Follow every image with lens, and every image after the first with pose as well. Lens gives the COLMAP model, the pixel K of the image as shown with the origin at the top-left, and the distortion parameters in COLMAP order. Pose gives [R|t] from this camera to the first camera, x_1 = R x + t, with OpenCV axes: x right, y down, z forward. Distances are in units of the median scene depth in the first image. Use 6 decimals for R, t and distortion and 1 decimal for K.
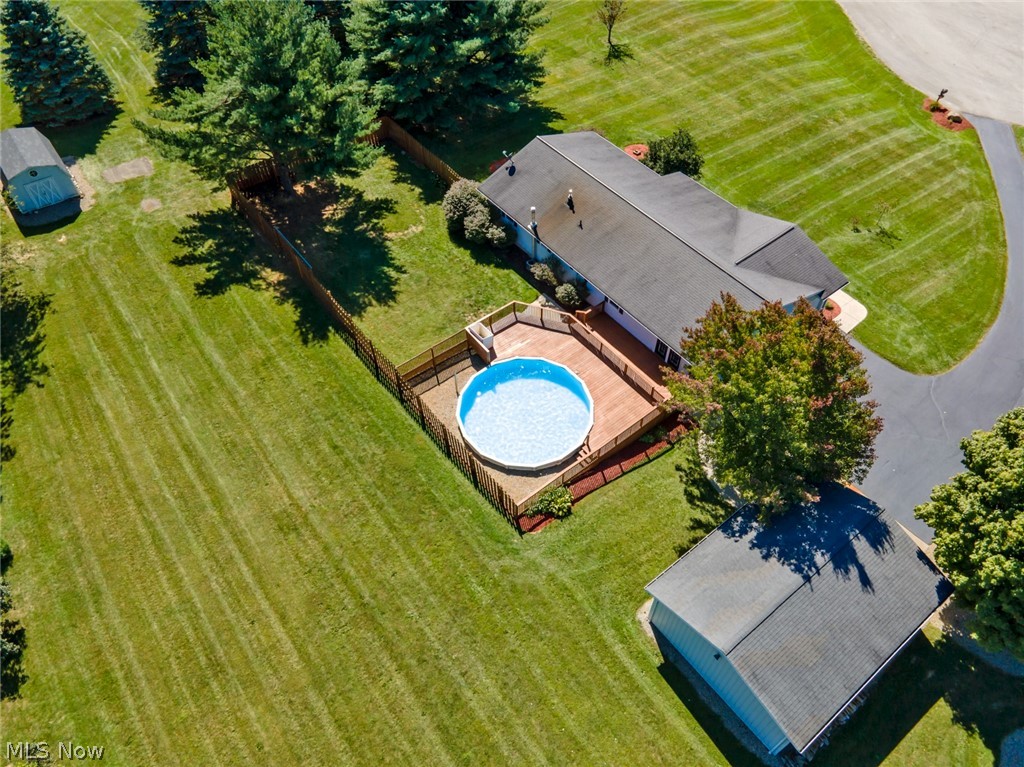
lens RADIAL K [[741.7, 0, 515.6], [0, 741.7, 383.4], [0, 0, 1]] dist [-0.056773, 0.159818]
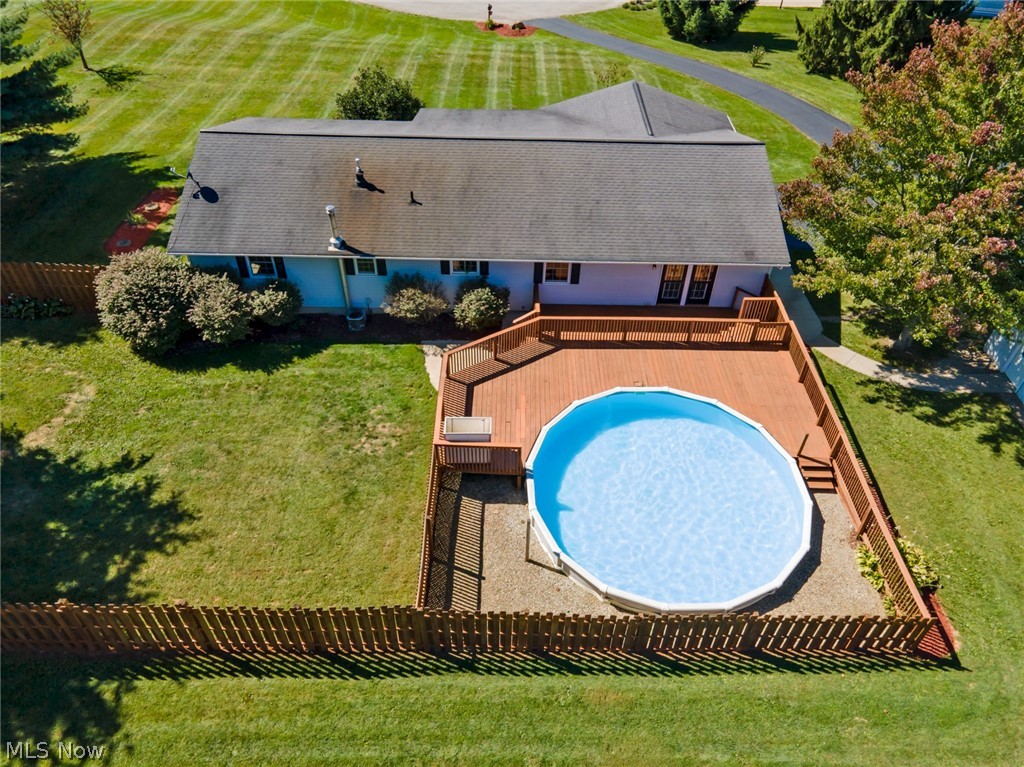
lens RADIAL K [[741.7, 0, 515.6], [0, 741.7, 383.4], [0, 0, 1]] dist [-0.056773, 0.159818]
pose [[0.619745, -0.521289, 0.586664, -0.252443], [0.599382, 0.796946, 0.074959, -0.096771], [-0.506614, 0.305180, 0.806354, 0.537798]]
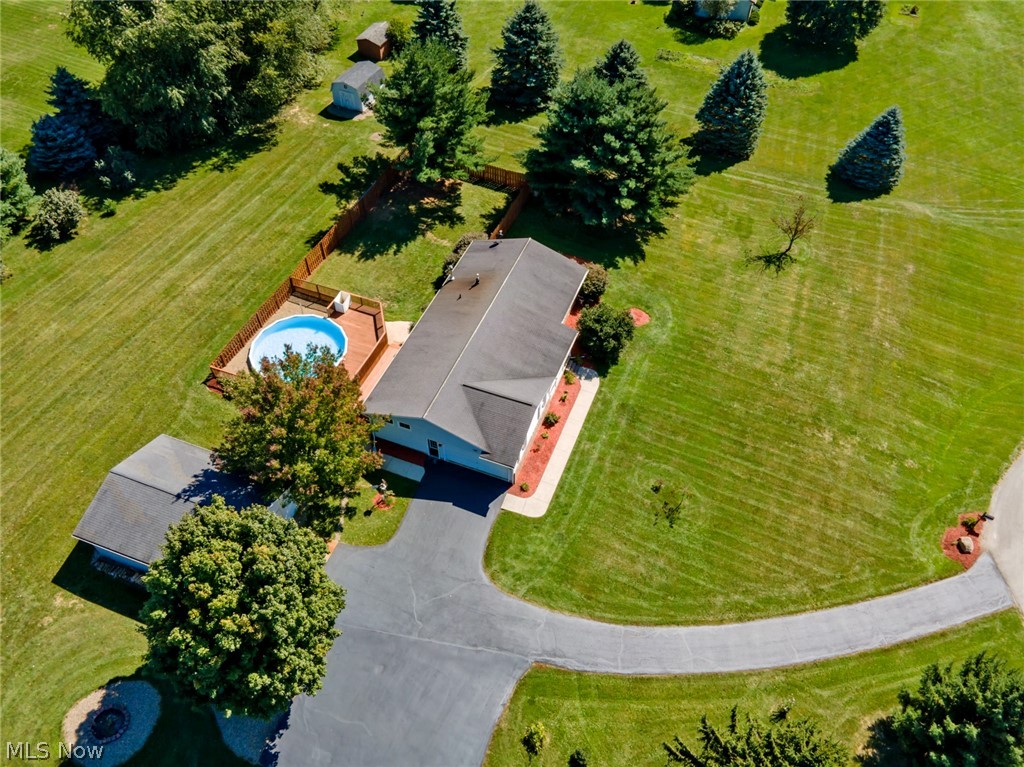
lens RADIAL K [[735.0, 0, 512.0], [0, 735.0, 383.5], [0, 0, 1]] dist [0.041537, -0.002190]
pose [[0.514150, 0.660451, -0.547224, 0.902177], [-0.681464, 0.701981, 0.206952, -0.424096], [0.520823, 0.266509, 0.810997, 0.049261]]
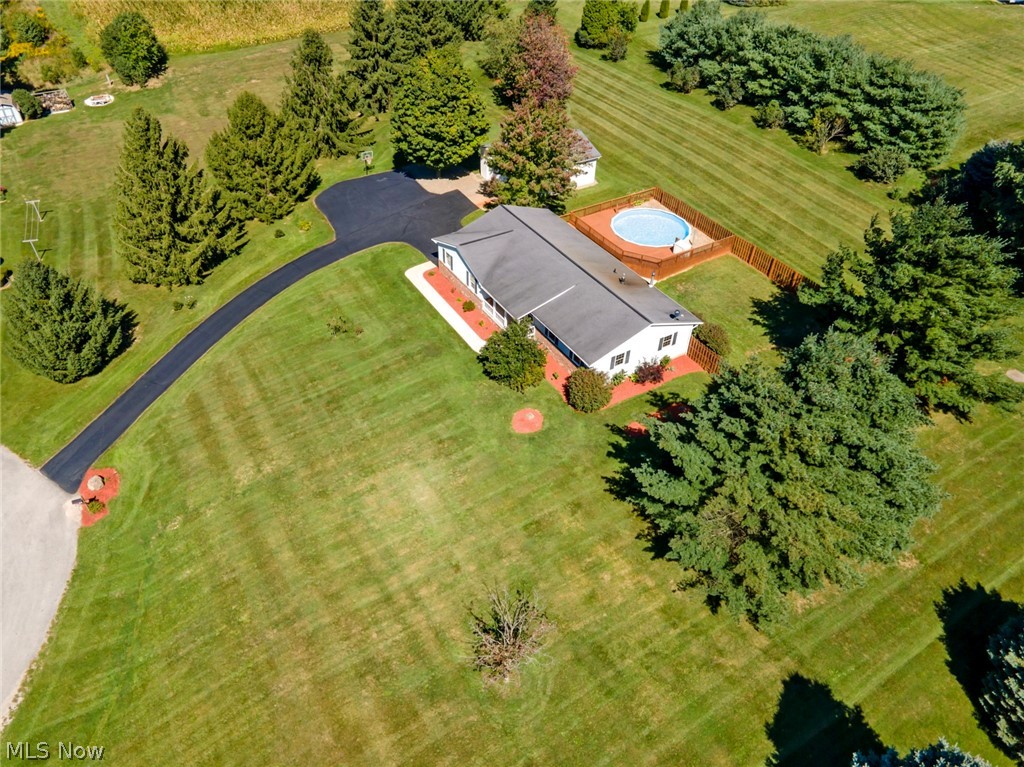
lens RADIAL K [[741.7, 0, 515.6], [0, 741.7, 383.4], [0, 0, 1]] dist [-0.056773, 0.159818]
pose [[-0.994880, -0.084715, 0.055102, 0.174303], [0.059929, -0.055537, 0.996656, -1.469106], [-0.081371, 0.994856, 0.060329, 1.084862]]
